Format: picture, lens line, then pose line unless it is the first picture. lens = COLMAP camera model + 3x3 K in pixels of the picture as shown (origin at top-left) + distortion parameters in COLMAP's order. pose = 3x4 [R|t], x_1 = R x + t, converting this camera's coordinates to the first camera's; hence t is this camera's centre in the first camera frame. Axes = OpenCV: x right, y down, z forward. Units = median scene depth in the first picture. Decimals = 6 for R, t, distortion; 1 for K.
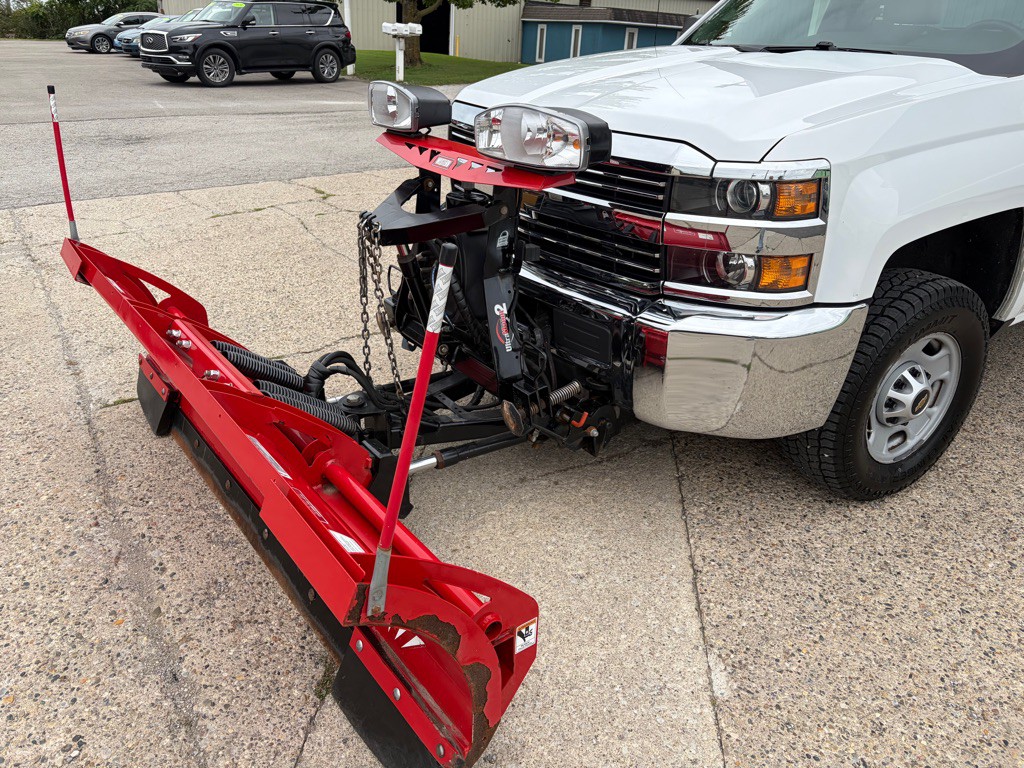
lens RADIAL K [[771.8, 0, 510.6], [0, 771.8, 385.6], [0, 0, 1]] dist [0.048280, -0.053019]
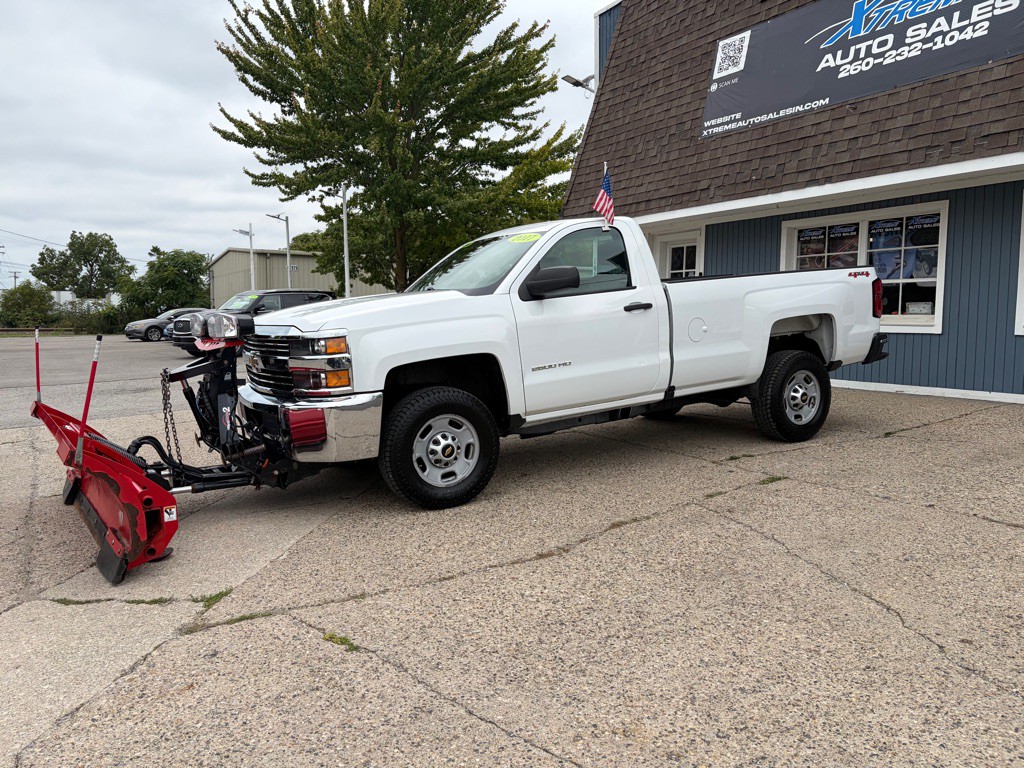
lens RADIAL K [[771.8, 0, 506.5], [0, 771.8, 383.9], [0, 0, 1]] dist [0.048280, -0.053019]
pose [[0.998071, -0.046614, -0.041015, 0.670263], [0.030711, 0.944735, -0.326393, 0.436624], [0.053963, 0.324503, 0.944344, -0.756287]]
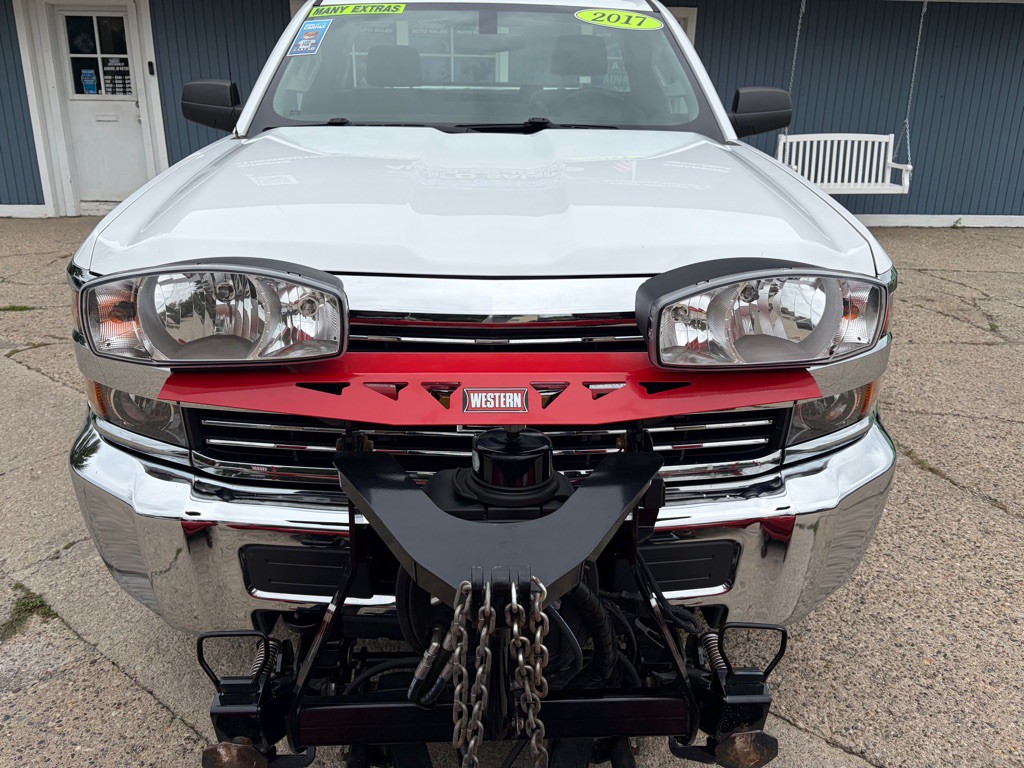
lens RADIAL K [[771.8, 0, 512.3], [0, 771.8, 375.7], [0, 0, 1]] dist [0.048280, -0.053019]
pose [[0.516229, -0.315924, 0.796053, -0.393728], [0.358617, 0.923807, 0.134067, -0.305893], [-0.777754, 0.216269, 0.590192, 0.581740]]
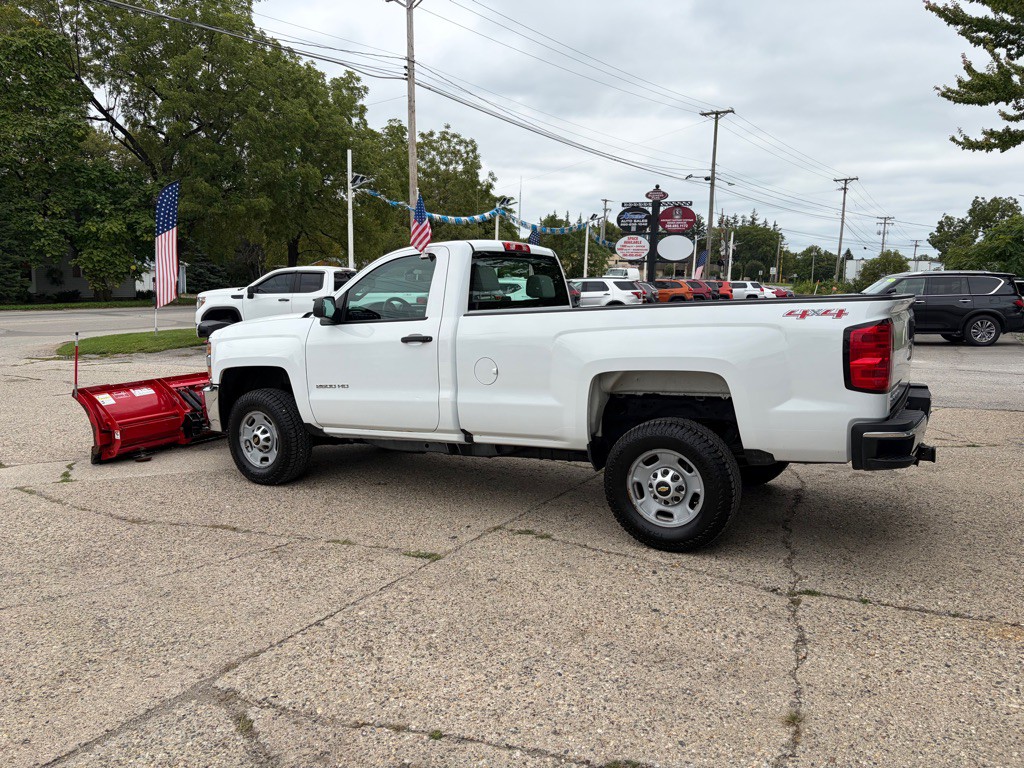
lens RADIAL K [[771.8, 0, 507.7], [0, 771.8, 383.6], [0, 0, 1]] dist [0.048280, -0.053019]
pose [[0.447206, 0.091084, -0.889781, 2.705913], [-0.366185, 0.926254, -0.089228, -0.191371], [0.816036, 0.365728, 0.447580, 0.431412]]
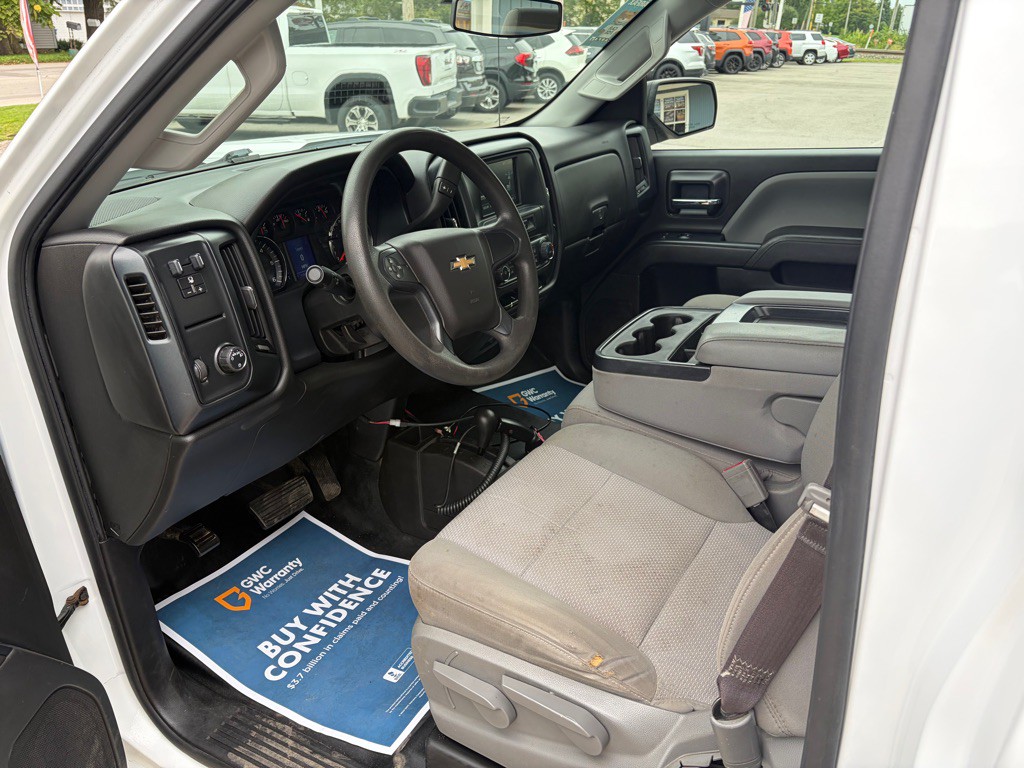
lens RADIAL K [[771.8, 0, 515.1], [0, 771.8, 383.8], [0, 0, 1]] dist [0.048280, -0.053019]
pose [[0.460753, 0.346060, -0.817281, 1.029341], [-0.368081, 0.912432, 0.178840, -0.467633], [0.807603, 0.218424, 0.547785, 0.898867]]
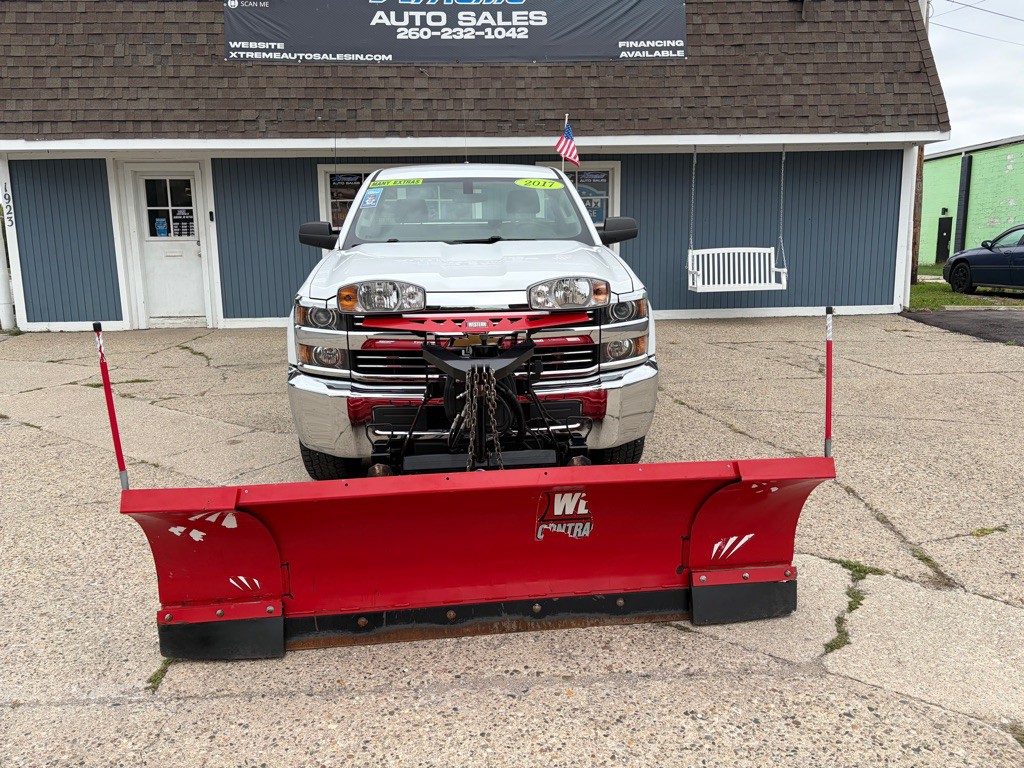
lens RADIAL K [[771.8, 0, 511.3], [0, 771.8, 383.7], [0, 0, 1]] dist [0.048280, -0.053019]
pose [[0.489977, -0.211459, 0.845700, -1.083840], [0.390995, 0.920386, 0.003601, -0.138531], [-0.779131, 0.328900, 0.533647, 0.183201]]
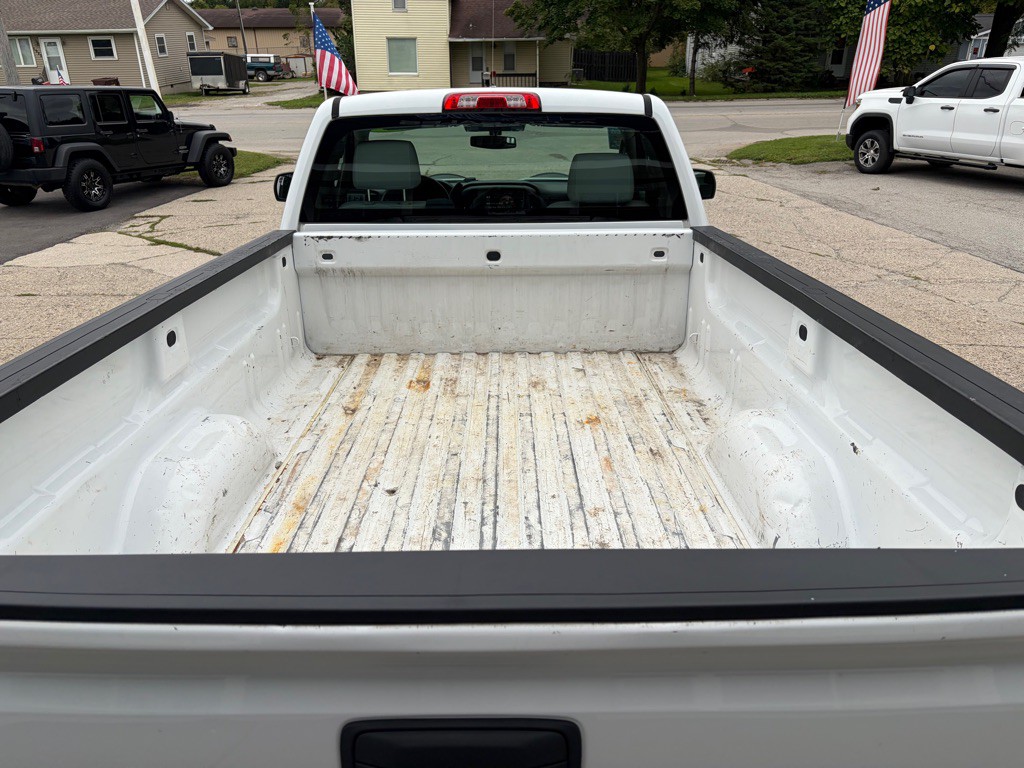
lens RADIAL K [[771.8, 0, 506.6], [0, 771.8, 397.0], [0, 0, 1]] dist [0.048280, -0.053019]
pose [[-0.541878, 0.317299, -0.778260, 1.784739], [-0.356145, 0.752058, 0.554589, -1.024265], [0.761268, 0.577693, -0.294519, 1.821413]]
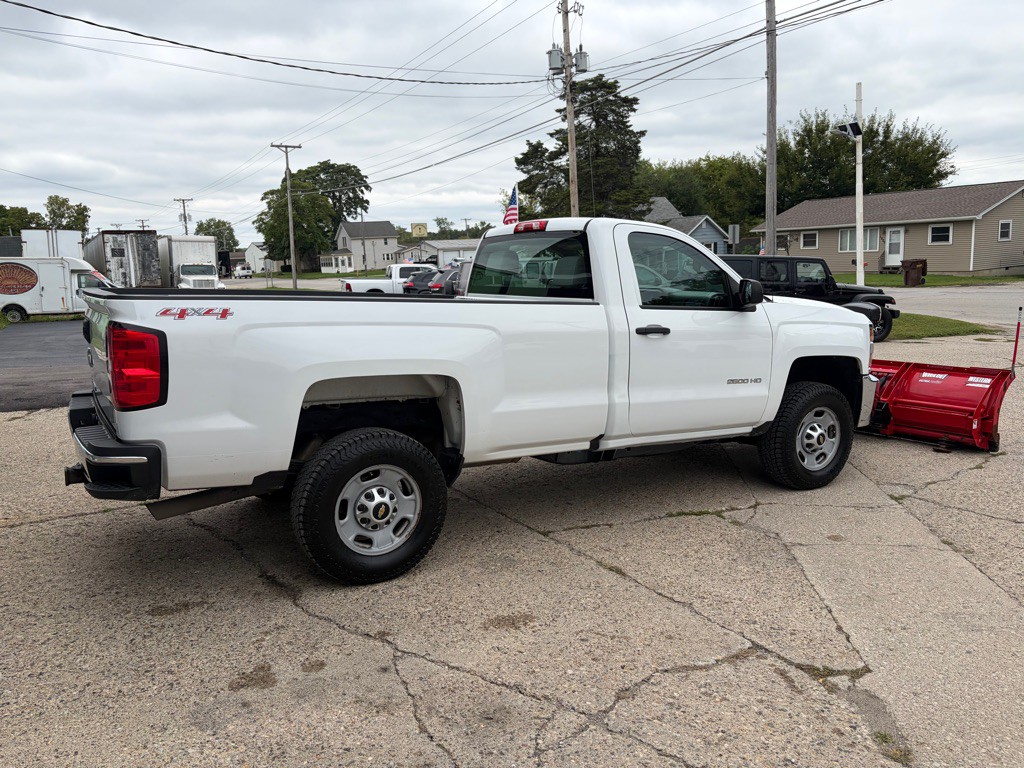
lens RADIAL K [[771.8, 0, 498.8], [0, 771.8, 390.3], [0, 0, 1]] dist [0.048280, -0.053019]
pose [[-0.999092, -0.013473, 0.040409, 0.823434], [0.011573, 0.827105, 0.561928, -1.443017], [-0.040994, 0.561886, -0.826198, 2.998110]]
